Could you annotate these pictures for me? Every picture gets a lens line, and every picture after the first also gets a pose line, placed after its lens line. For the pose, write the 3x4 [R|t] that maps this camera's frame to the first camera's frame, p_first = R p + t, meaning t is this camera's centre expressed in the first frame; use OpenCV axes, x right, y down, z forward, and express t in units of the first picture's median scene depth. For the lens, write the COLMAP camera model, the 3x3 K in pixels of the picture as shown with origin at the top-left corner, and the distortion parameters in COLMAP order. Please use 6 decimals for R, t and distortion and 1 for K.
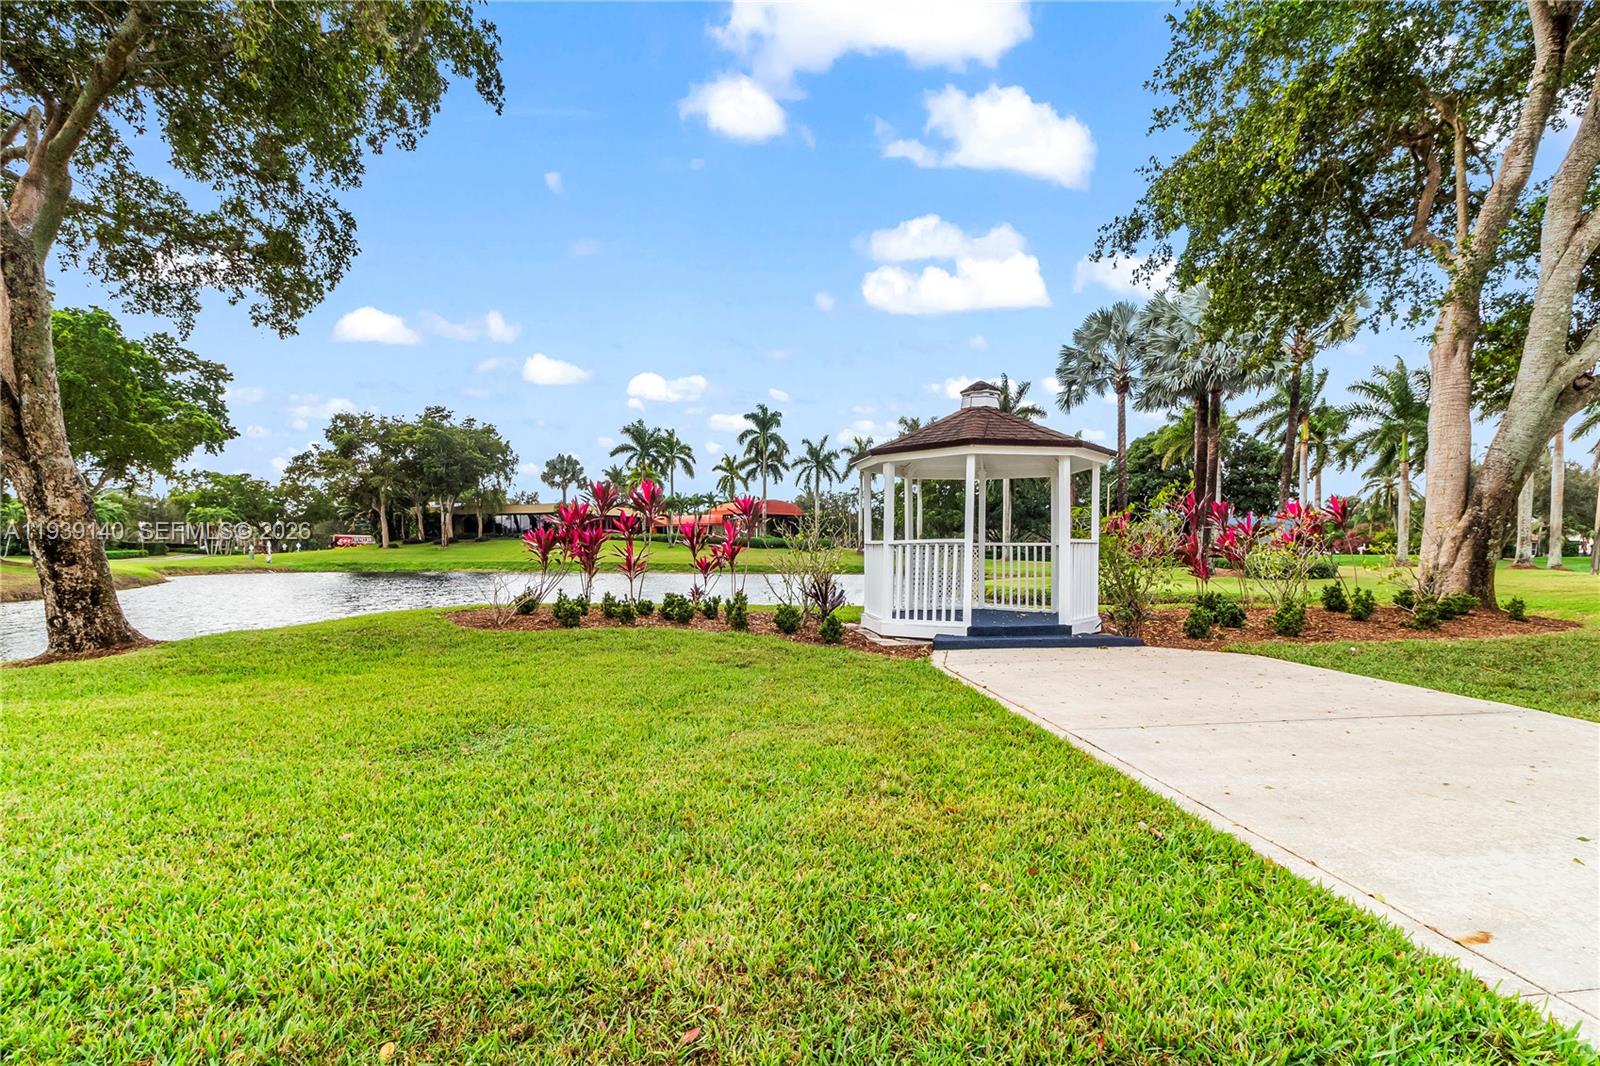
lens RADIAL K [[750.3, 0, 809.8], [0, 750.3, 549.8], [0, 0, 1]] dist [0.000203, -0.000305]
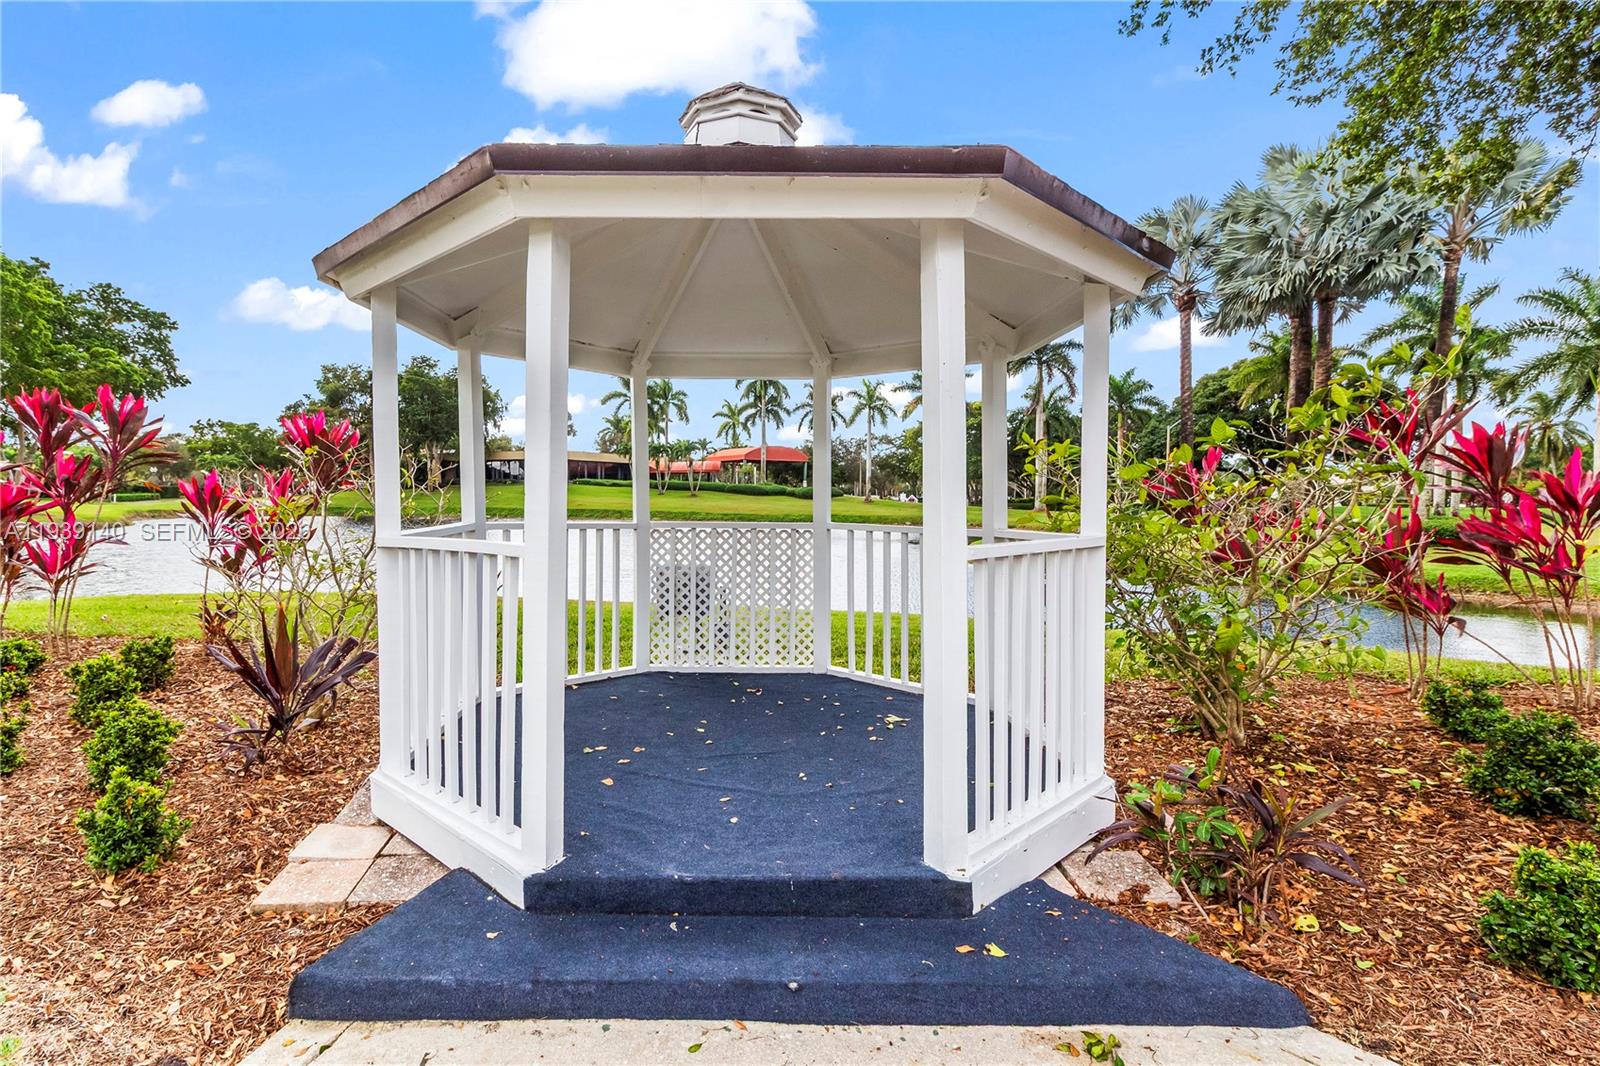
lens RADIAL K [[519.0, 0, 800.3], [0, 519.0, 478.1], [0, 0, 1]] dist [-0.012261, 0.000044]
pose [[0.969674, 0.008048, -0.244270, 0.151079], [-0.012342, 0.999795, -0.016052, -0.015232], [0.244091, 0.018580, 0.969574, 0.367004]]
